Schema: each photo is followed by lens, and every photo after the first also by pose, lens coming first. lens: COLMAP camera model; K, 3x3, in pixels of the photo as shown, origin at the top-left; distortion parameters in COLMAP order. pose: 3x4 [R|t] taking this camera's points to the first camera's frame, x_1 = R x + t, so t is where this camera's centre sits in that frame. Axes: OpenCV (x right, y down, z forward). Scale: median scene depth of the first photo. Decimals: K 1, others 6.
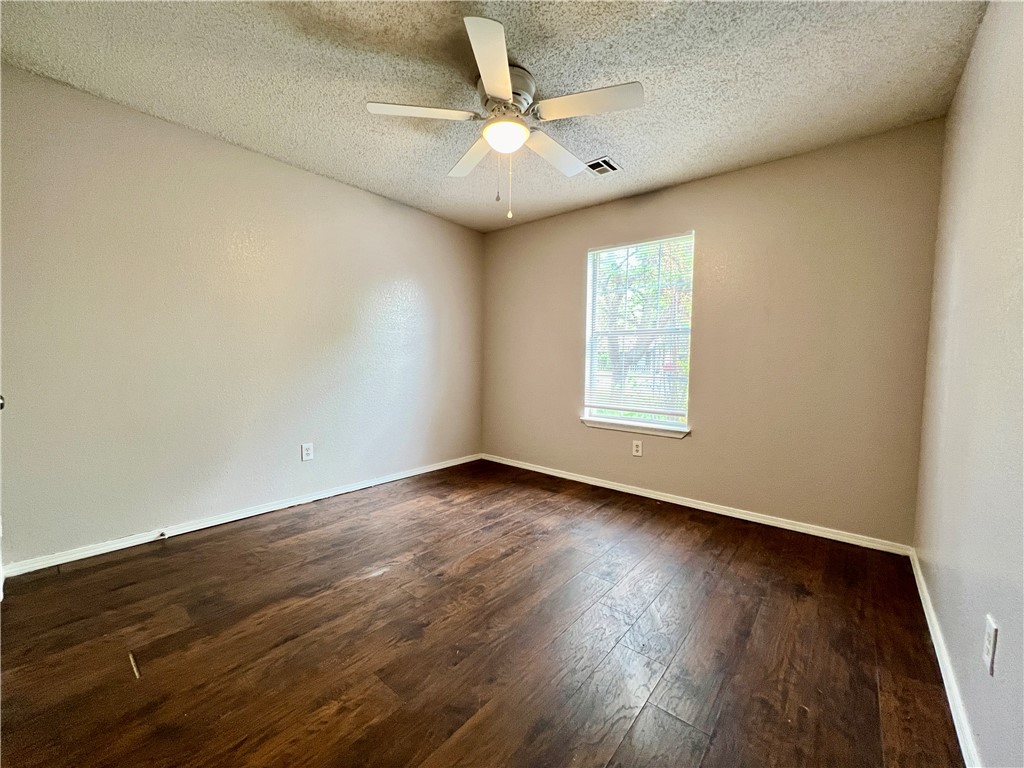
lens RADIAL K [[407.0, 0, 512.7], [0, 407.0, 386.2], [0, 0, 1]] dist [-0.000184, -0.000034]
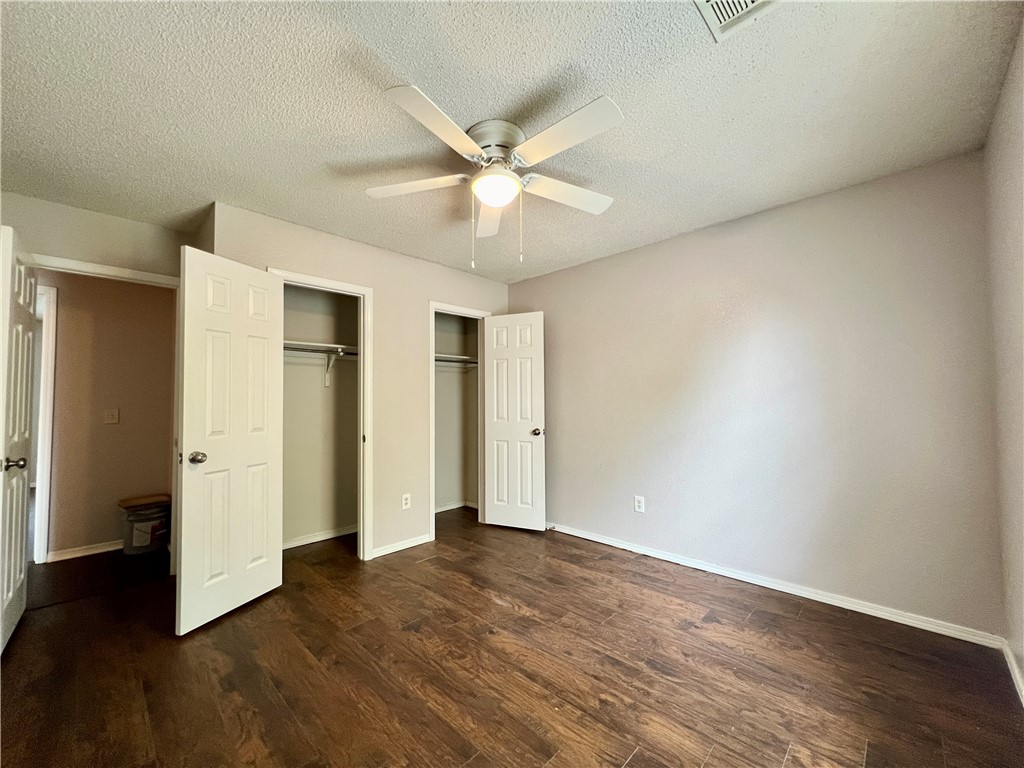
lens RADIAL K [[407.0, 0, 517.7], [0, 407.0, 381.4], [0, 0, 1]] dist [-0.000184, -0.000034]
pose [[-0.063621, -0.067153, -0.995712, 0.672240], [-0.056827, 0.996358, -0.063565, -0.081330], [0.996355, 0.052540, -0.067206, 0.836532]]
